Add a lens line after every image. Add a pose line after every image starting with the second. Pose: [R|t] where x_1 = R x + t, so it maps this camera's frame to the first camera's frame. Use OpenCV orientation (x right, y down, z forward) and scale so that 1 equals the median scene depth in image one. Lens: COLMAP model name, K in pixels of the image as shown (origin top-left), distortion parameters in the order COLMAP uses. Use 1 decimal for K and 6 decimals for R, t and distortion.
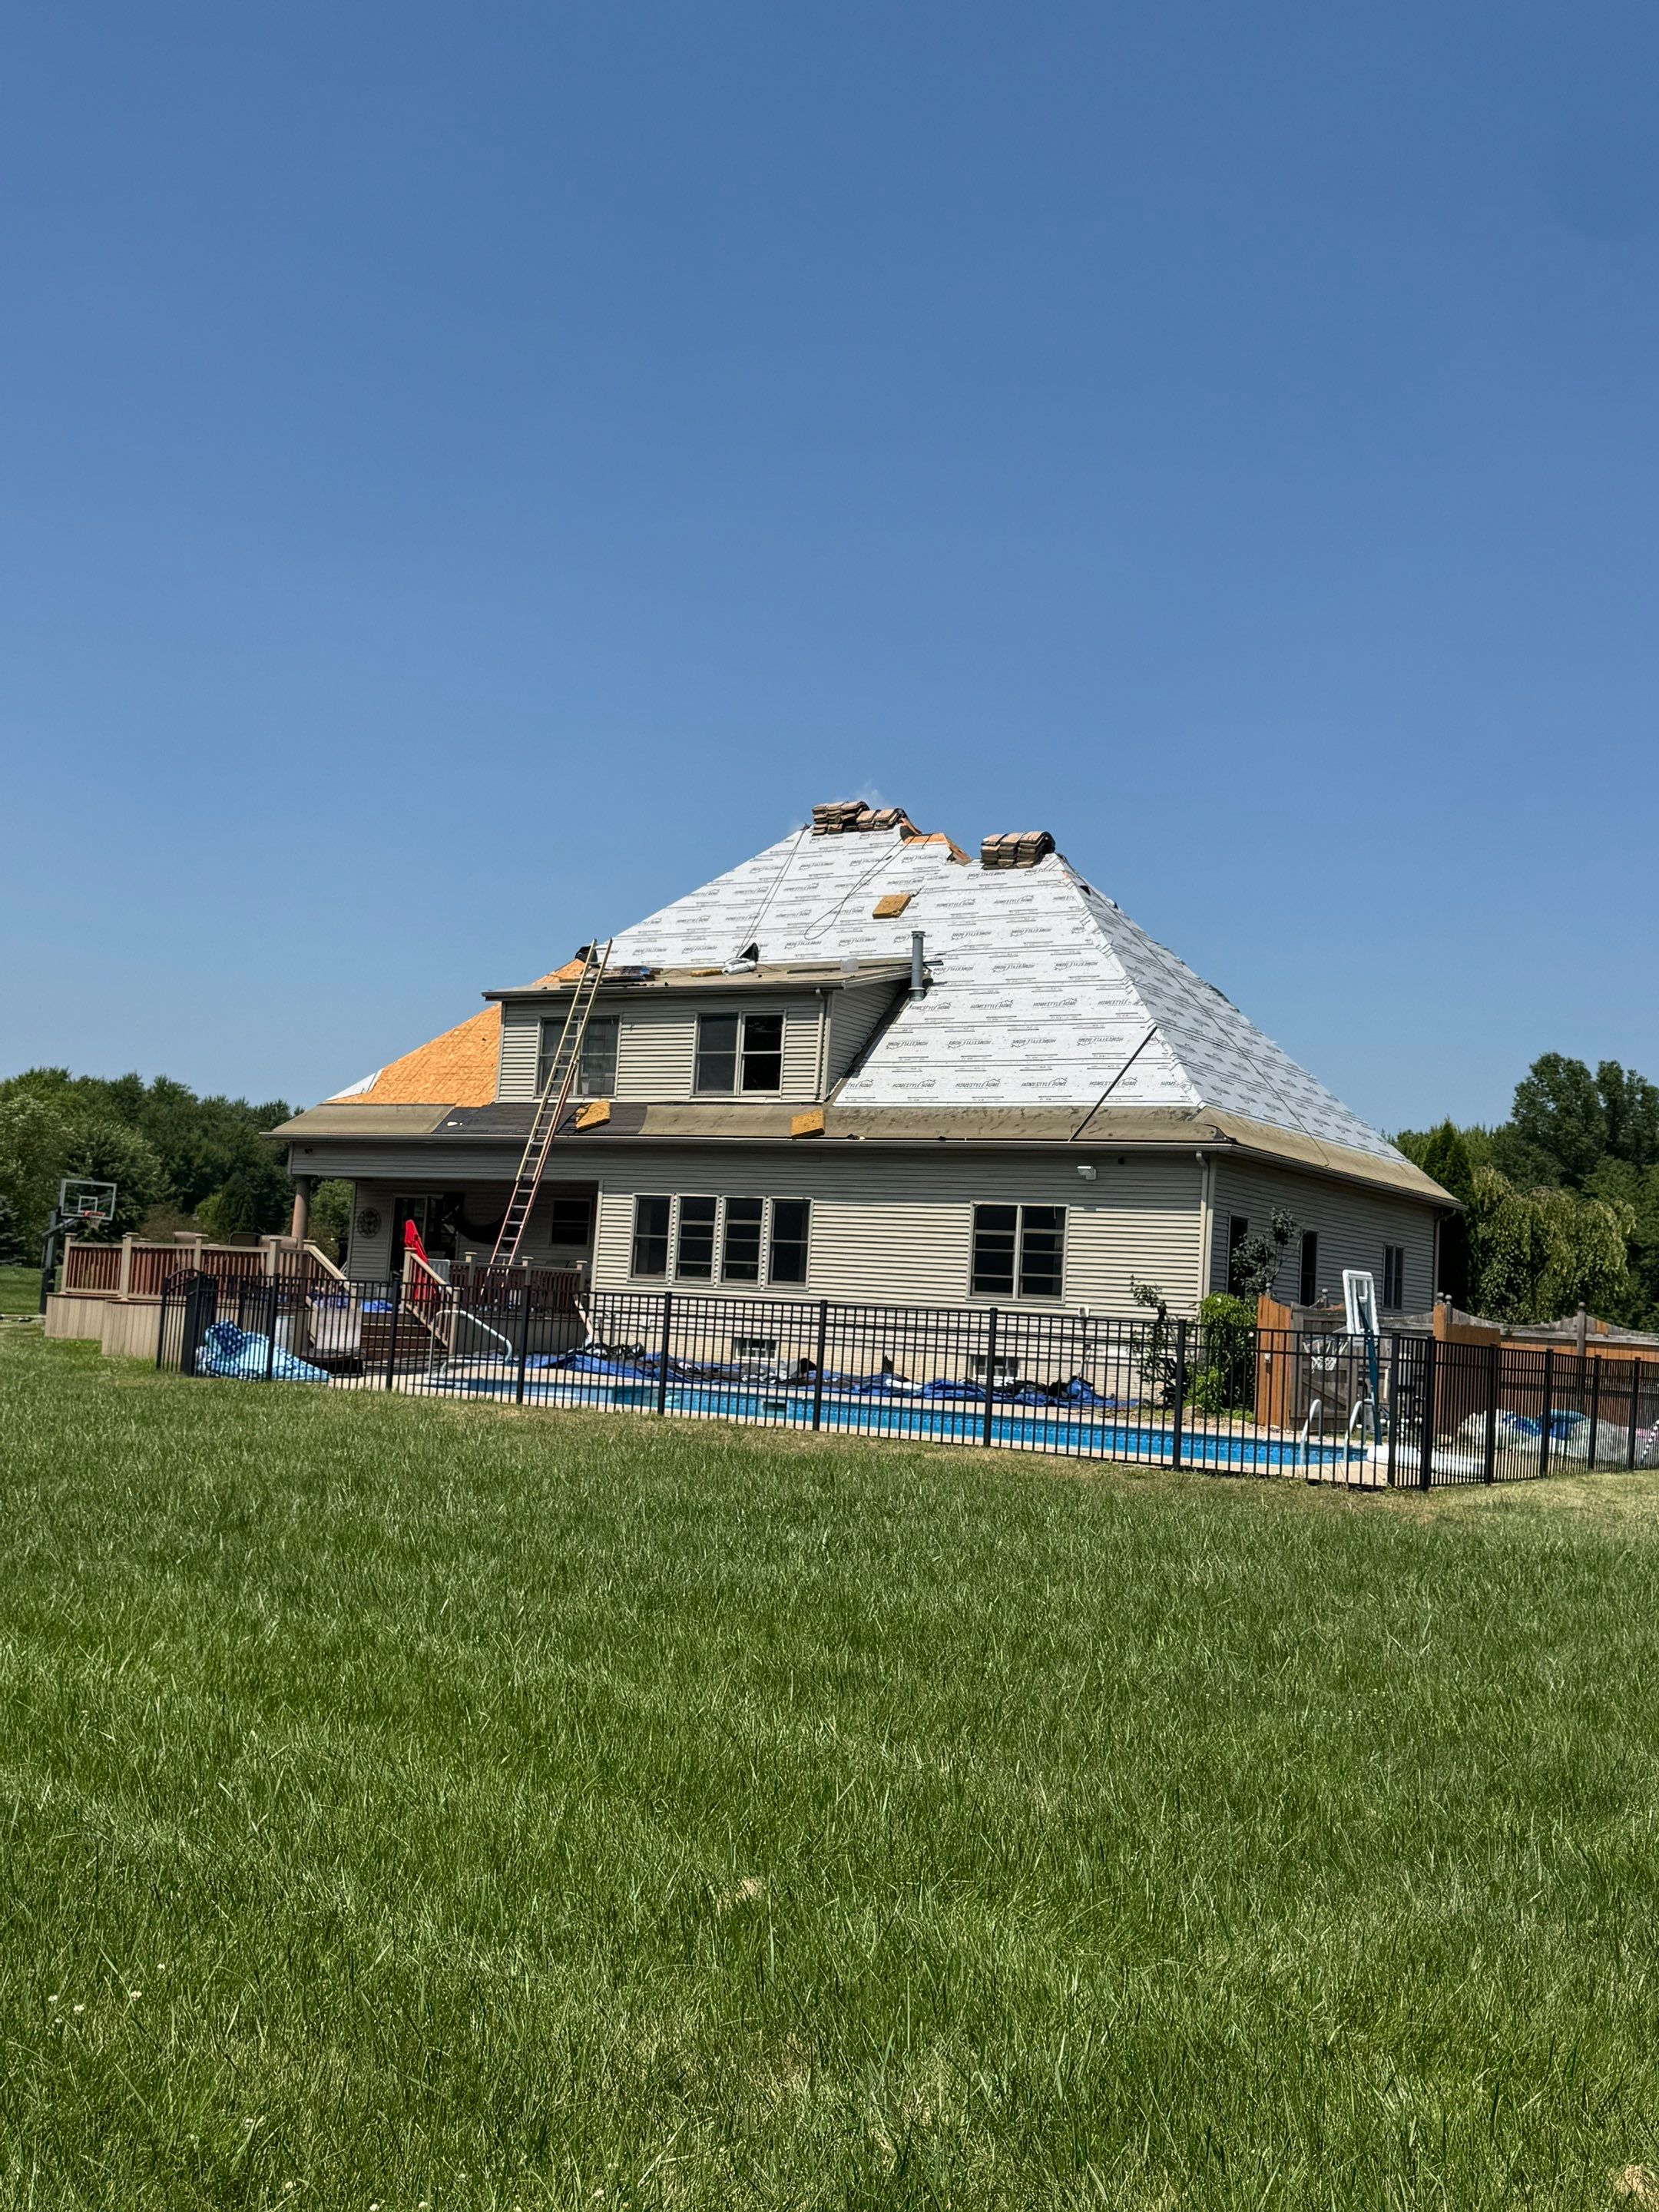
lens RADIAL K [[2217.4, 0, 829.5], [0, 2217.4, 1106.0], [0, 0, 1]] dist [0.005031, 0.002466]
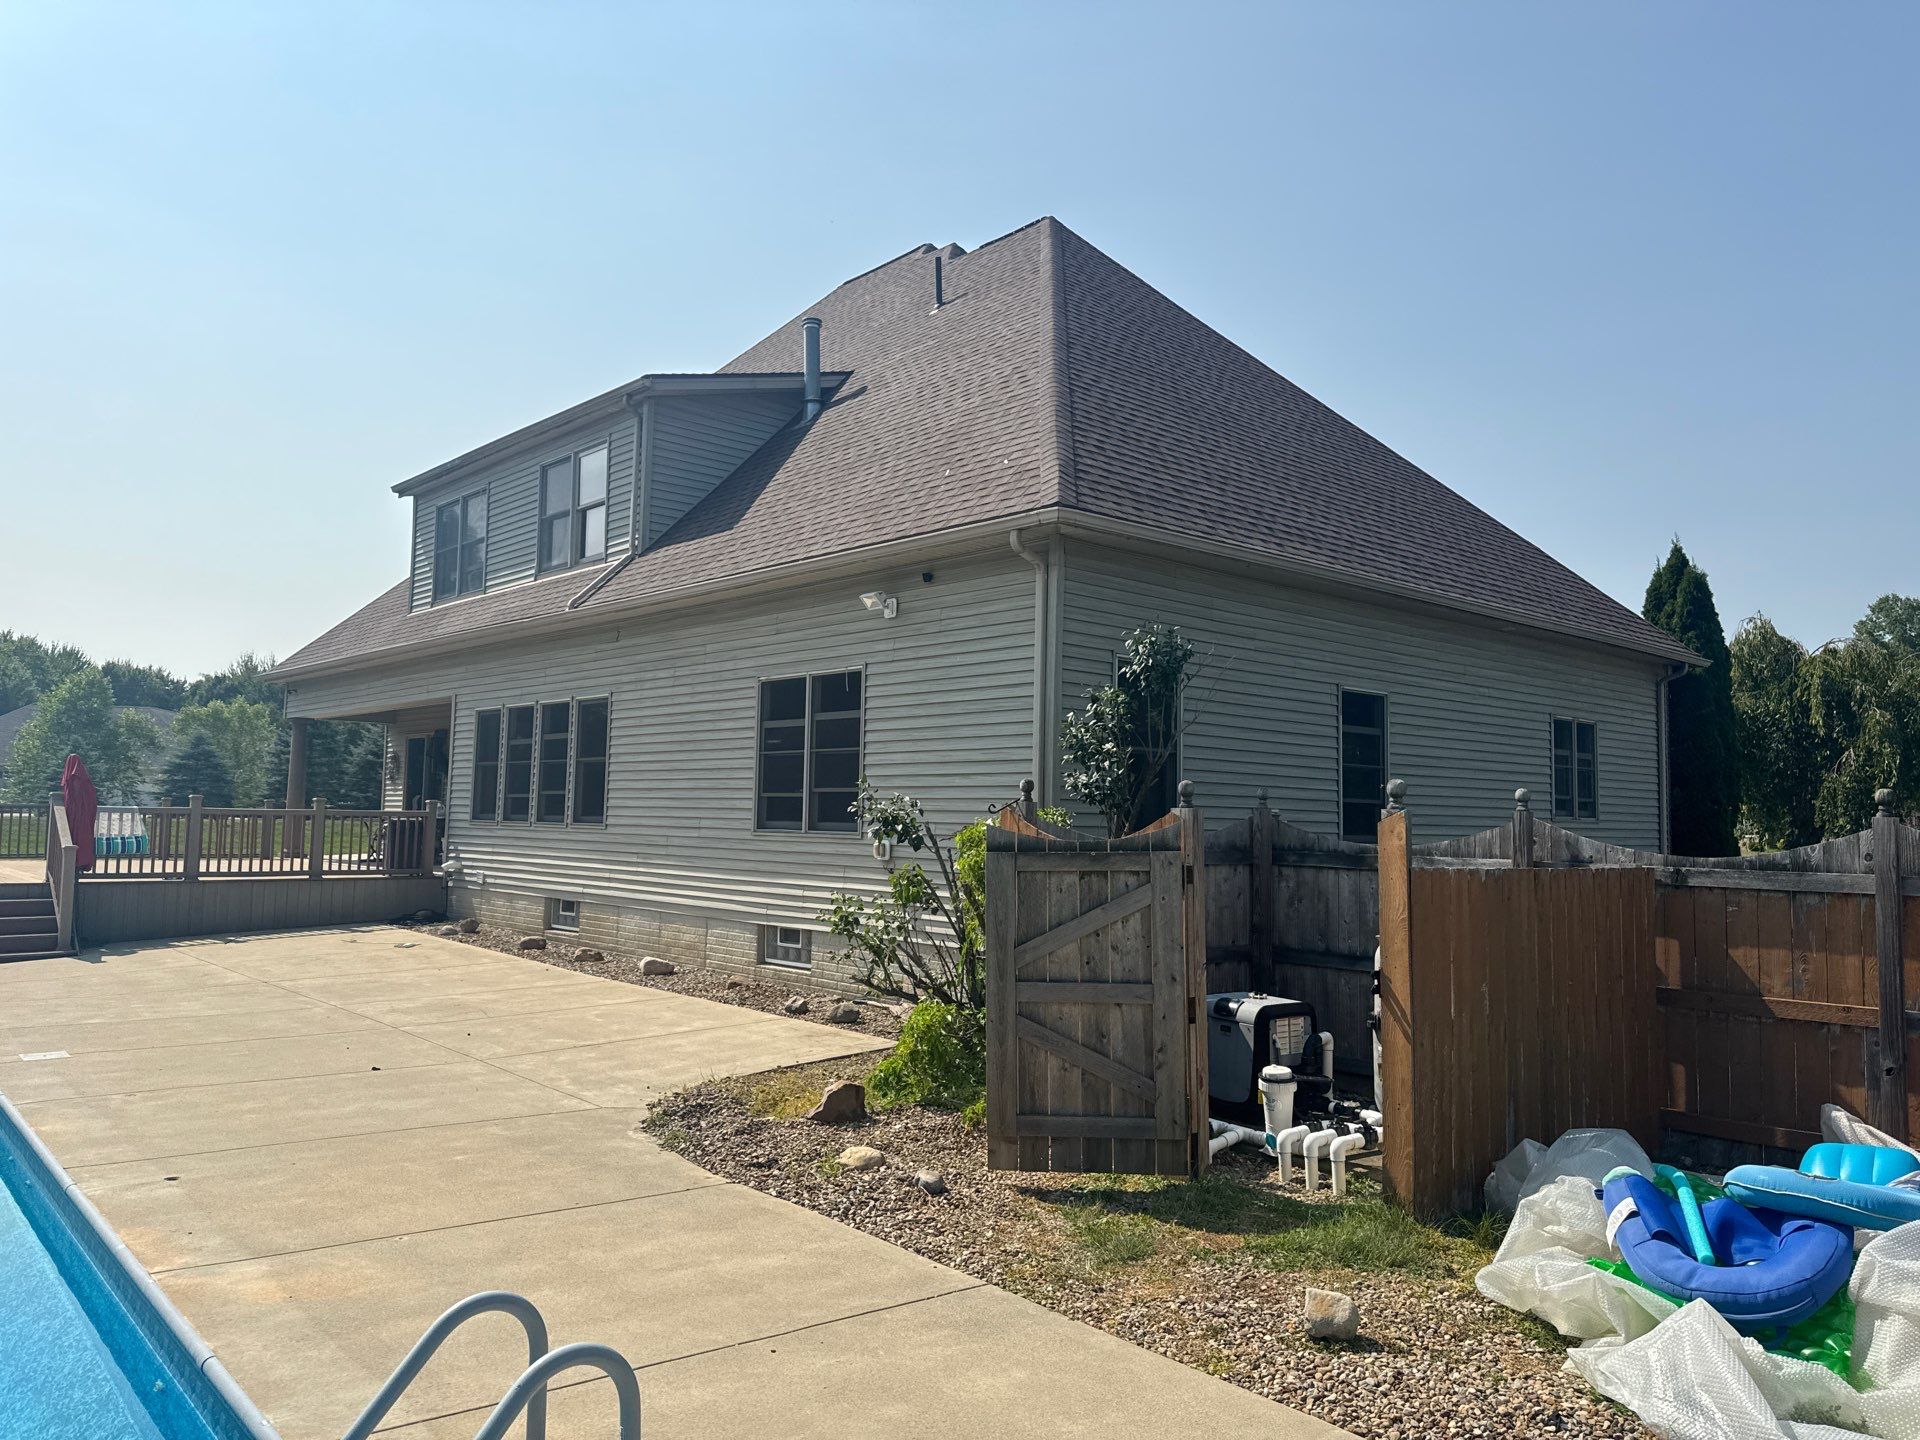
lens RADIAL K [[1394.3, 0, 955.4], [0, 1394.3, 690.3], [0, 0, 1]] dist [-0.005750, -0.002158]
pose [[0.958556, -0.067219, -0.276862, 0.212834], [0.064659, 0.997738, -0.018376, 0.054619], [0.277471, -0.000287, 0.960734, 0.609824]]
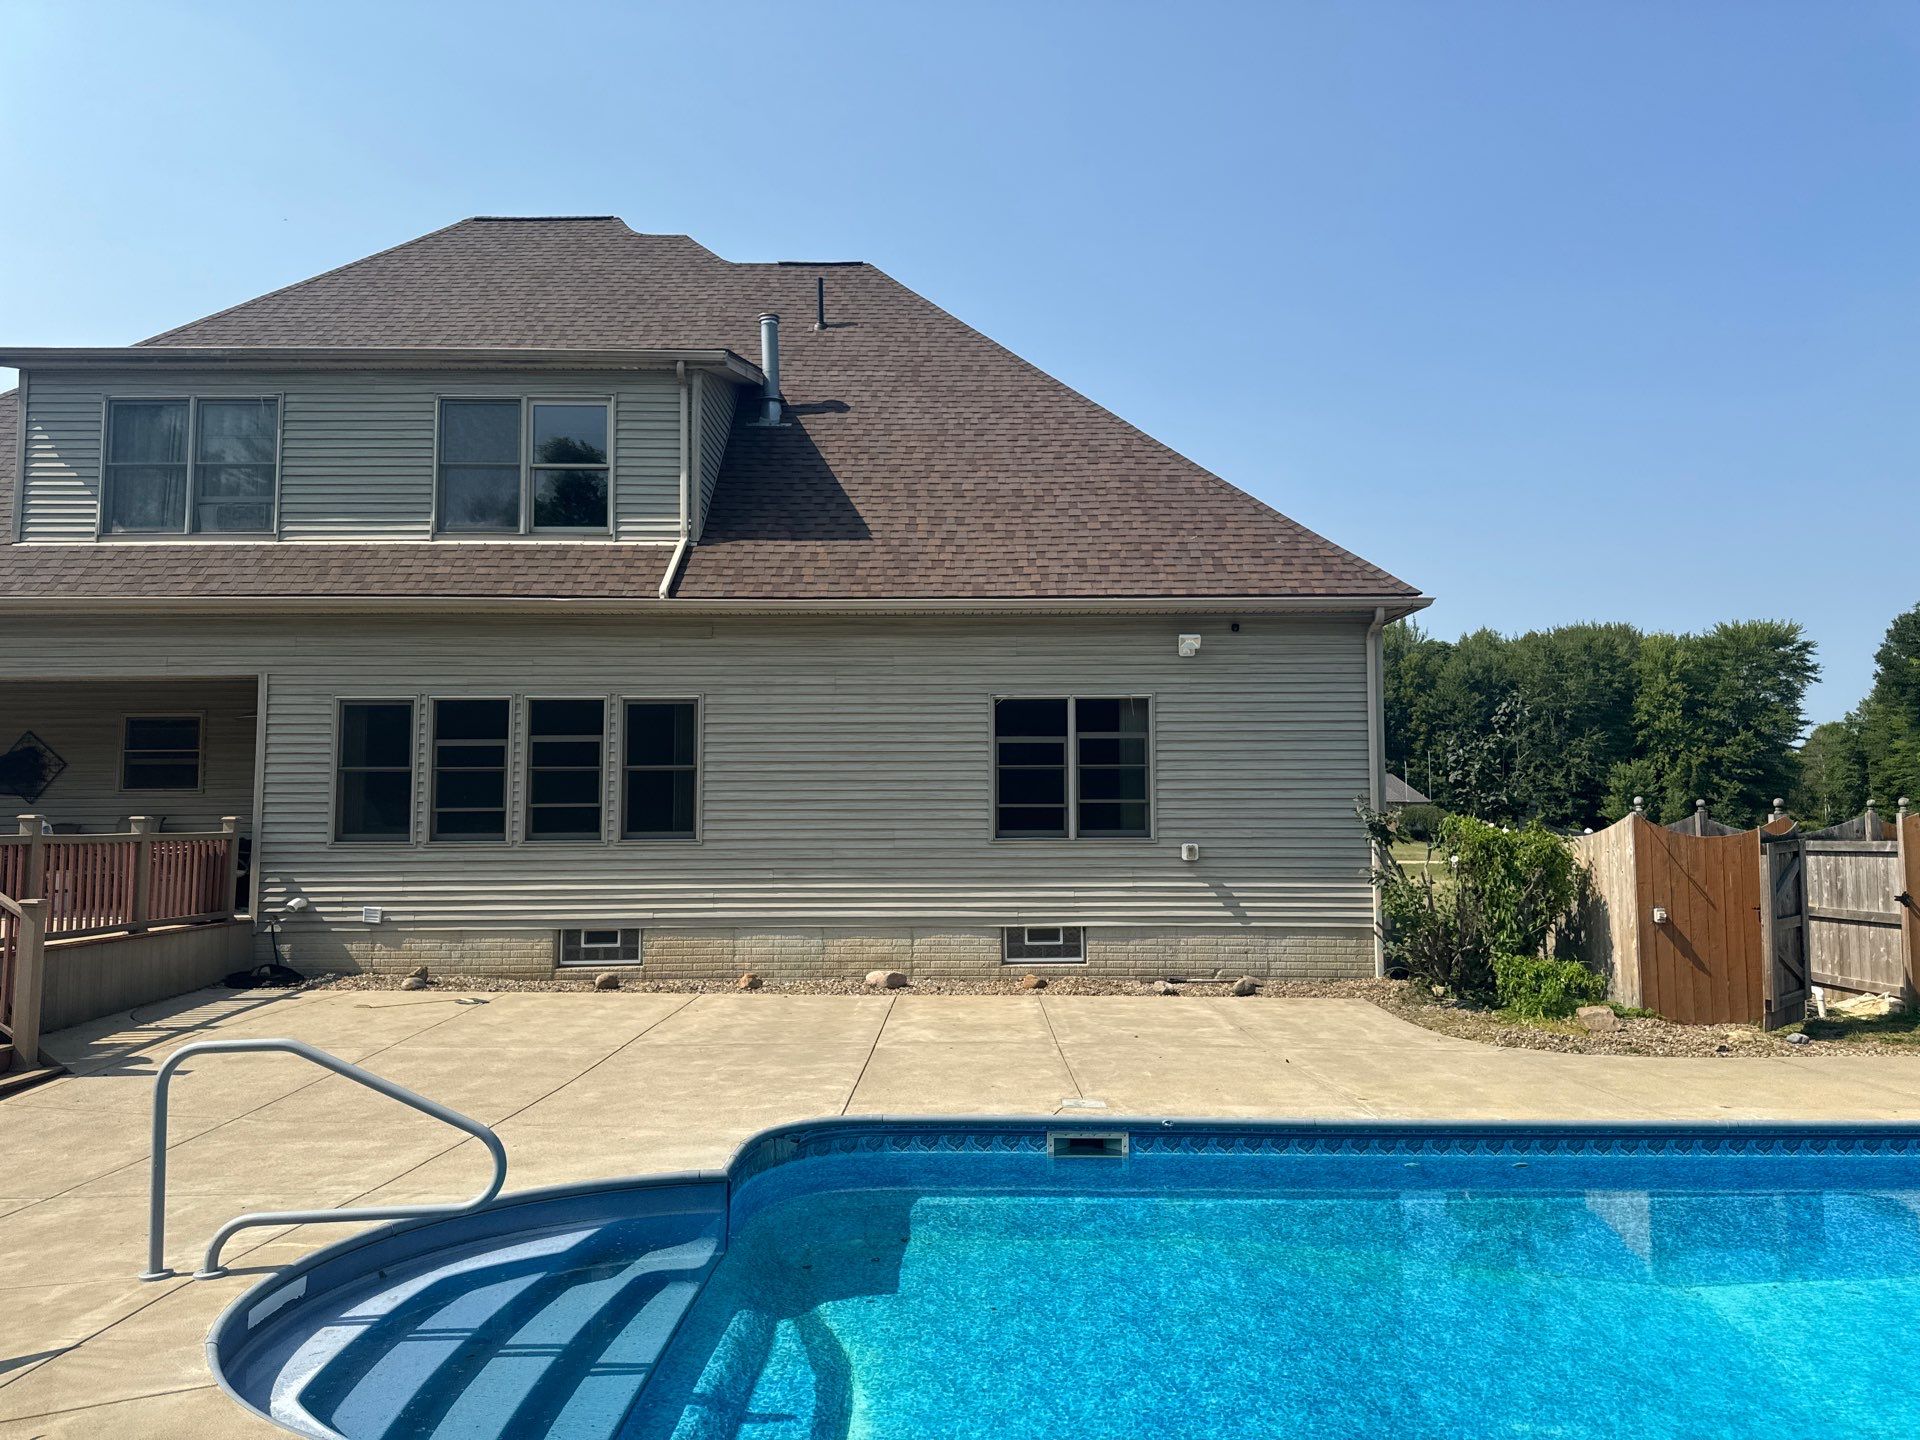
lens RADIAL K [[1391.5, 0, 960.0], [0, 1391.5, 720.0], [0, 0, 1]] dist [-0.000317, -0.000773]
pose [[0.839432, -0.020257, 0.543087, -0.156103], [0.003240, 0.999474, 0.032273, 0.035669], [-0.543455, -0.025332, 0.839056, 0.628768]]
